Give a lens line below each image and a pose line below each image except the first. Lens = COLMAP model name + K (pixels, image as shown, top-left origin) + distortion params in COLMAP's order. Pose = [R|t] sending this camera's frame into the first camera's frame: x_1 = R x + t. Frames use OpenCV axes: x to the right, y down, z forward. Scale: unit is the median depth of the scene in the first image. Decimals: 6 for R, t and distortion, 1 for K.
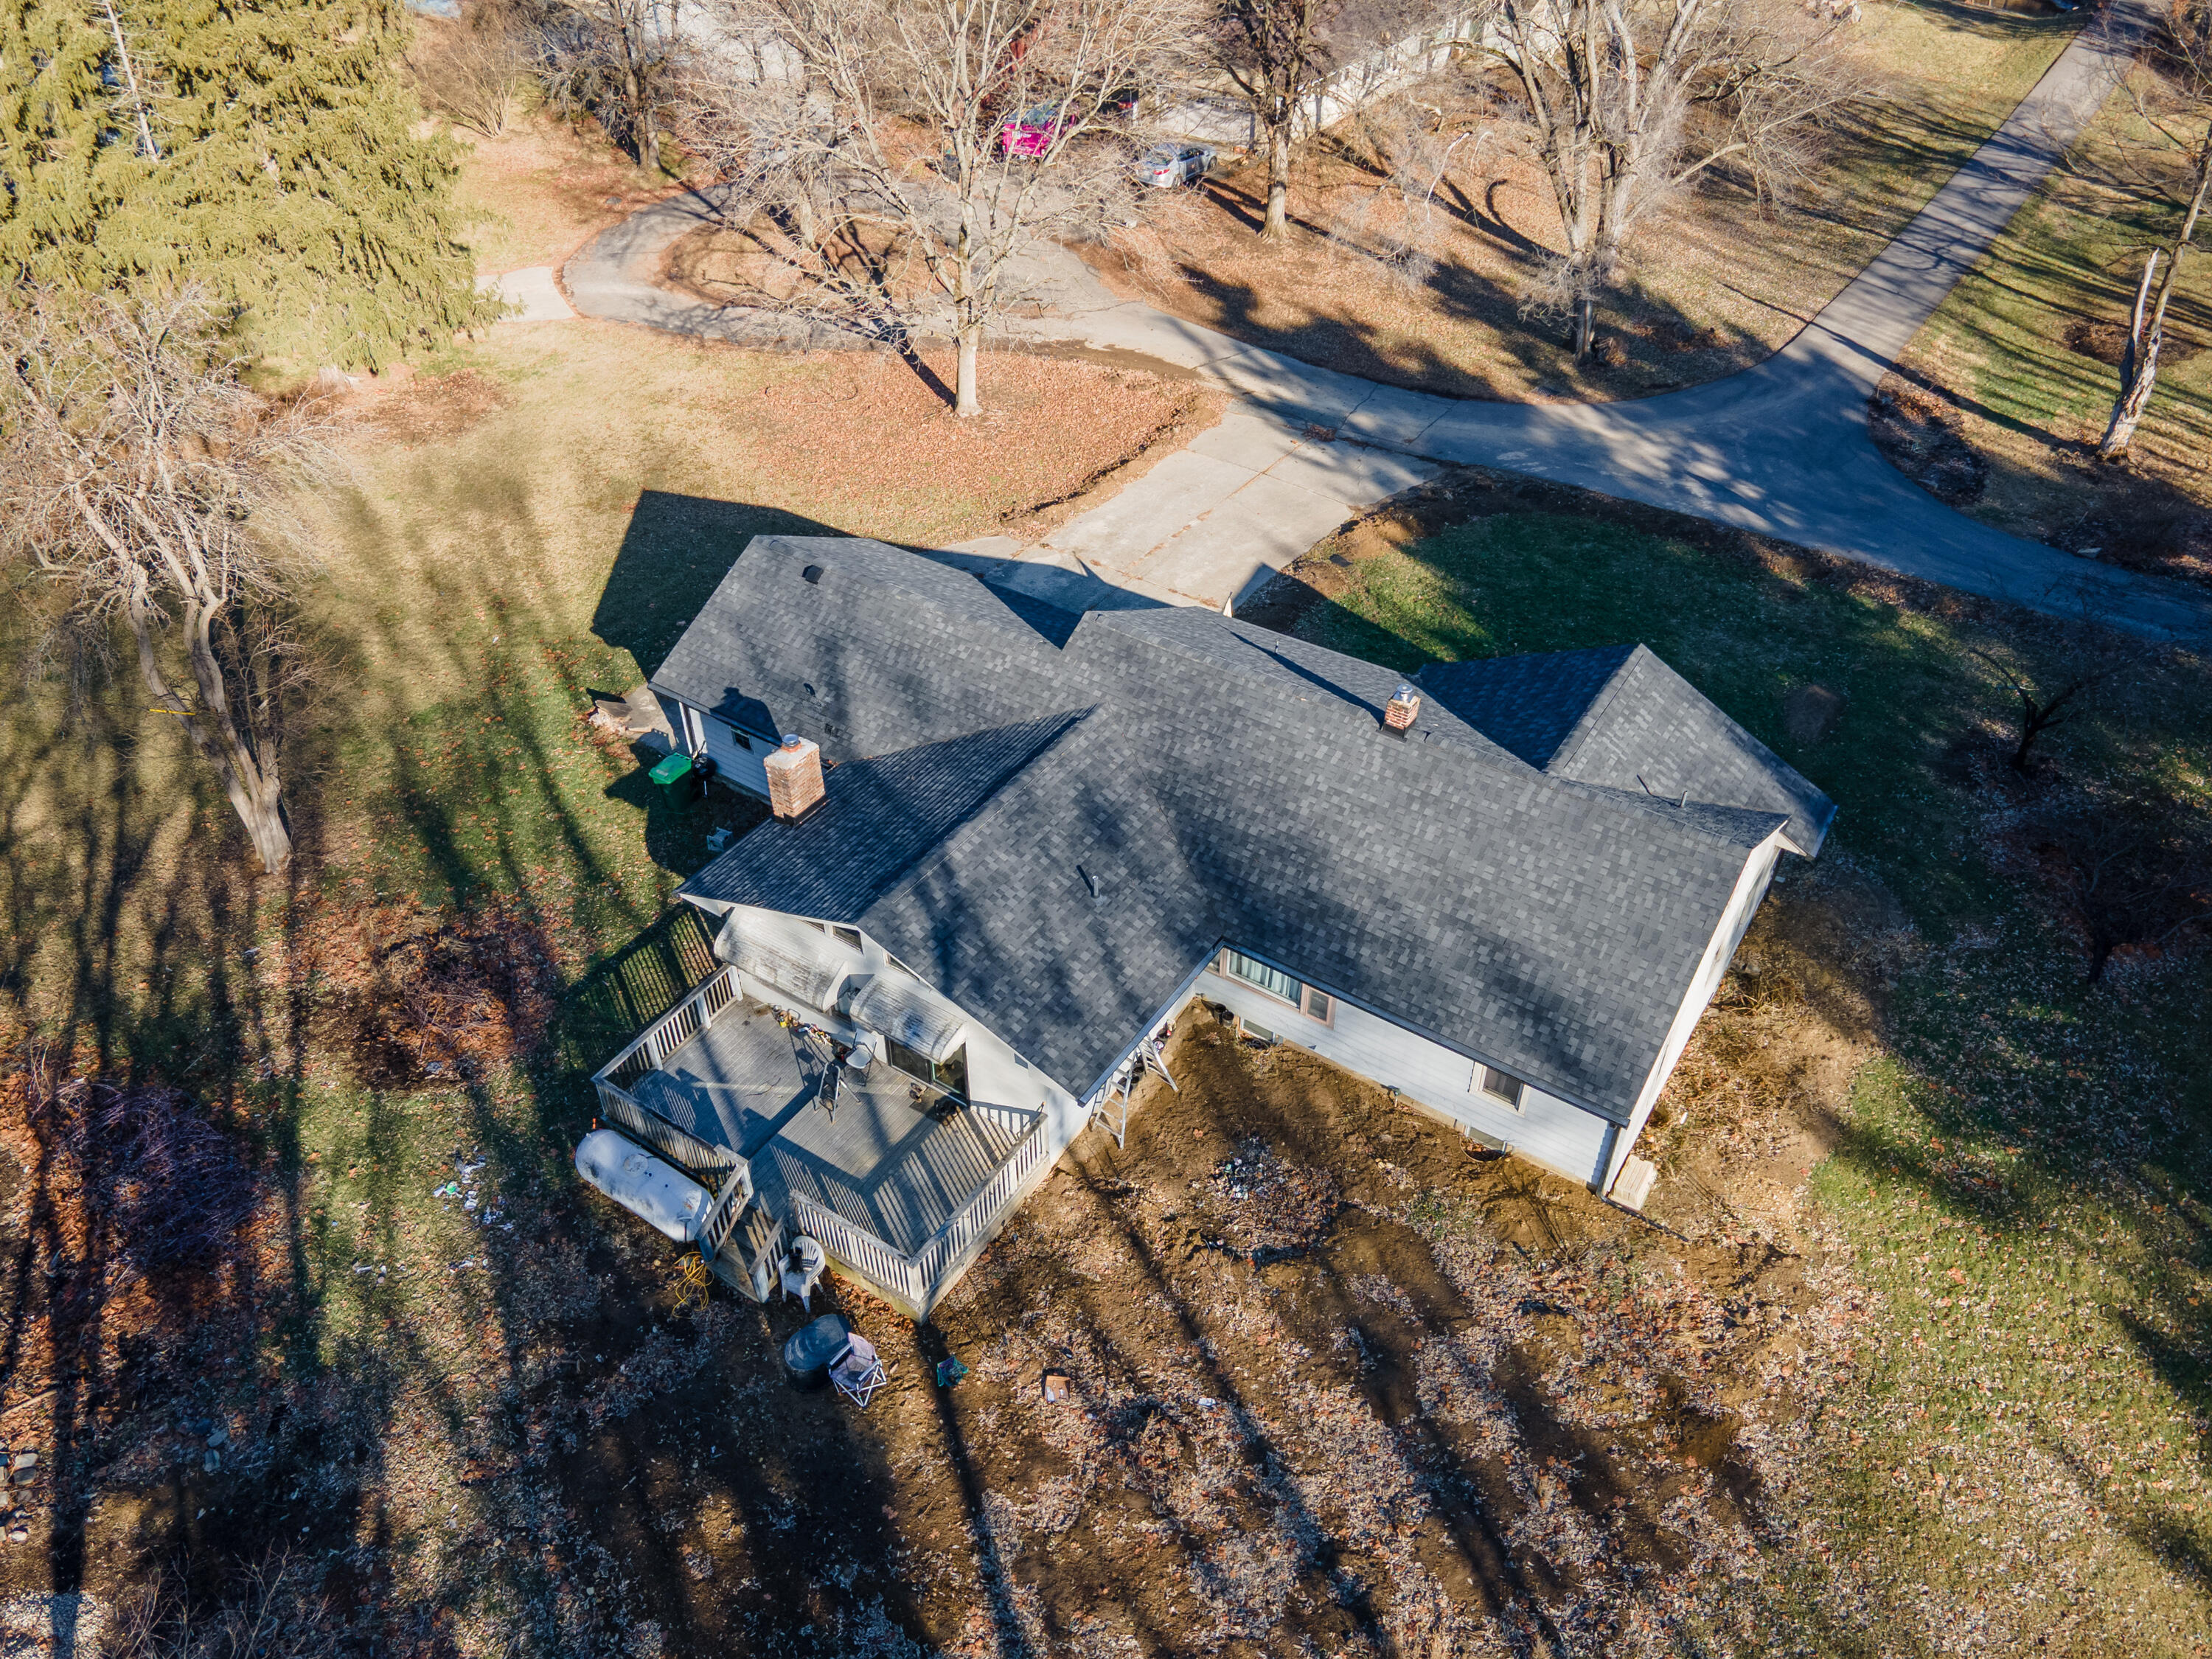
lens RADIAL K [[1620.8, 0, 1098.2], [0, 1620.8, 779.8], [0, 0, 1]] dist [0.003402, 0.060206]
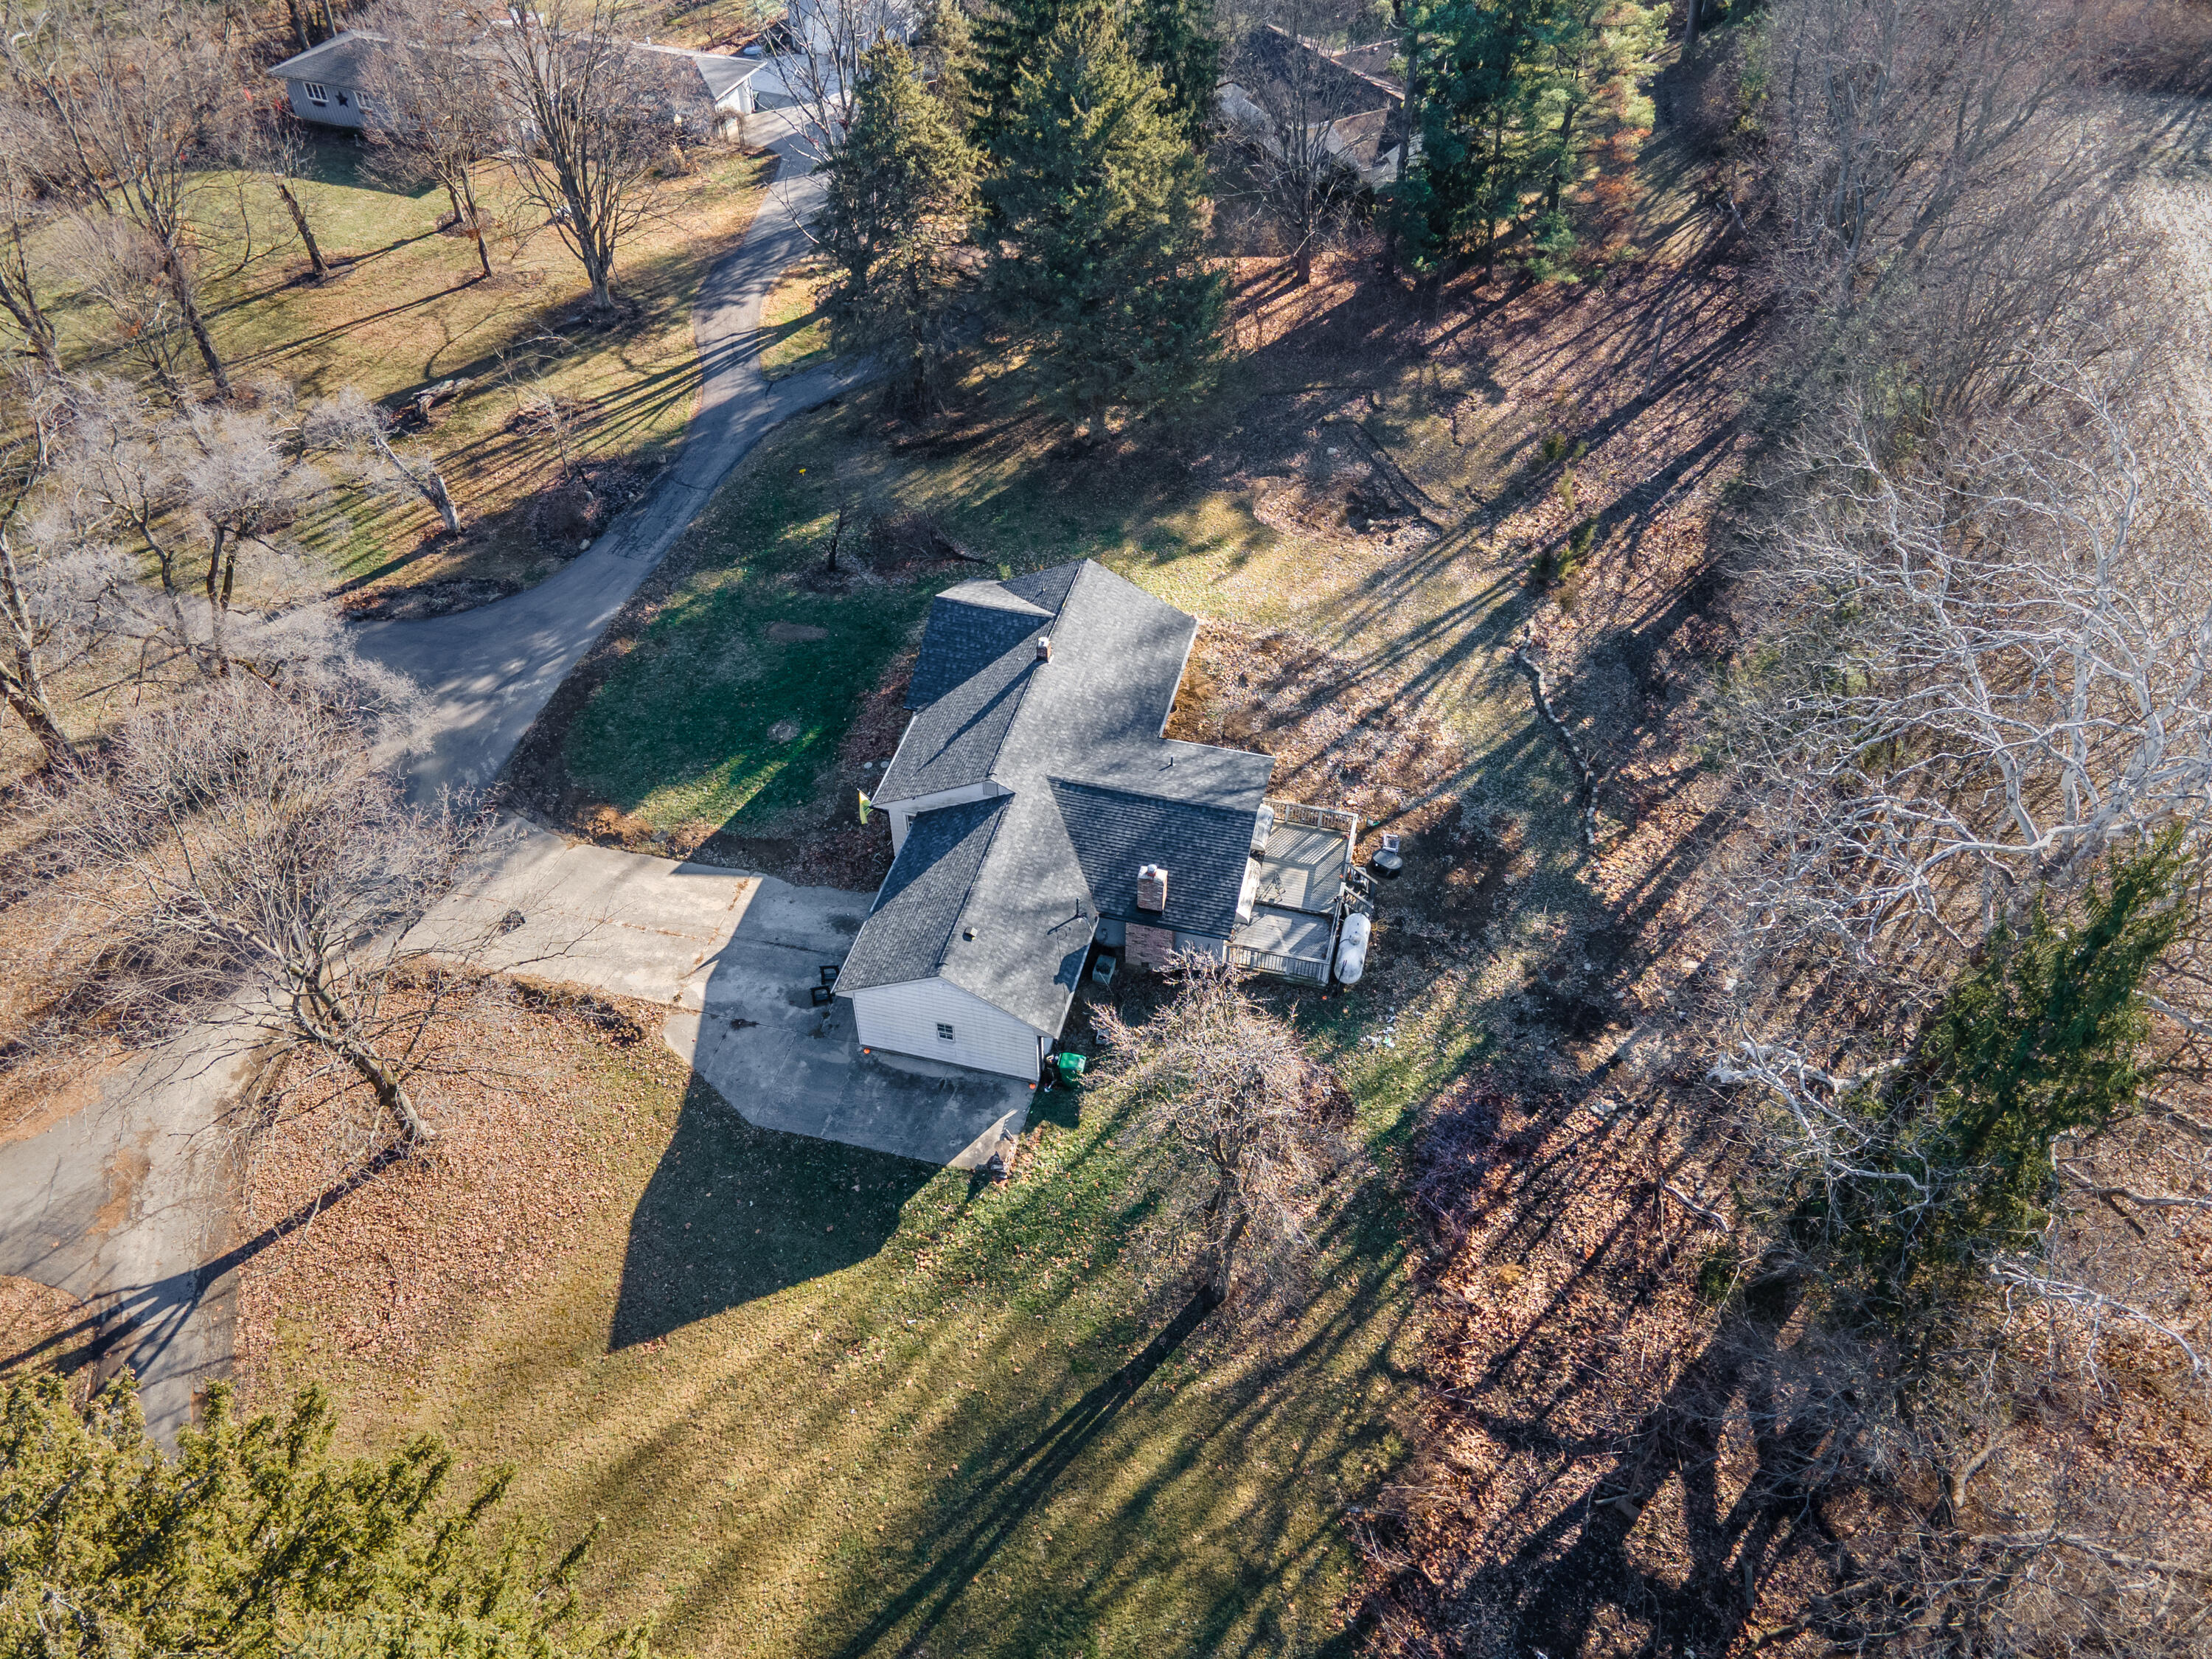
lens RADIAL K [[1681.3, 0, 1074.2], [0, 1681.3, 822.3], [0, 0, 1]] dist [0.019375, 0.006827]
pose [[-0.326598, -0.649995, 0.686178, -1.445571], [0.604825, 0.414155, 0.680193, -1.388555], [-0.726306, 0.637167, 0.257871, 0.588074]]
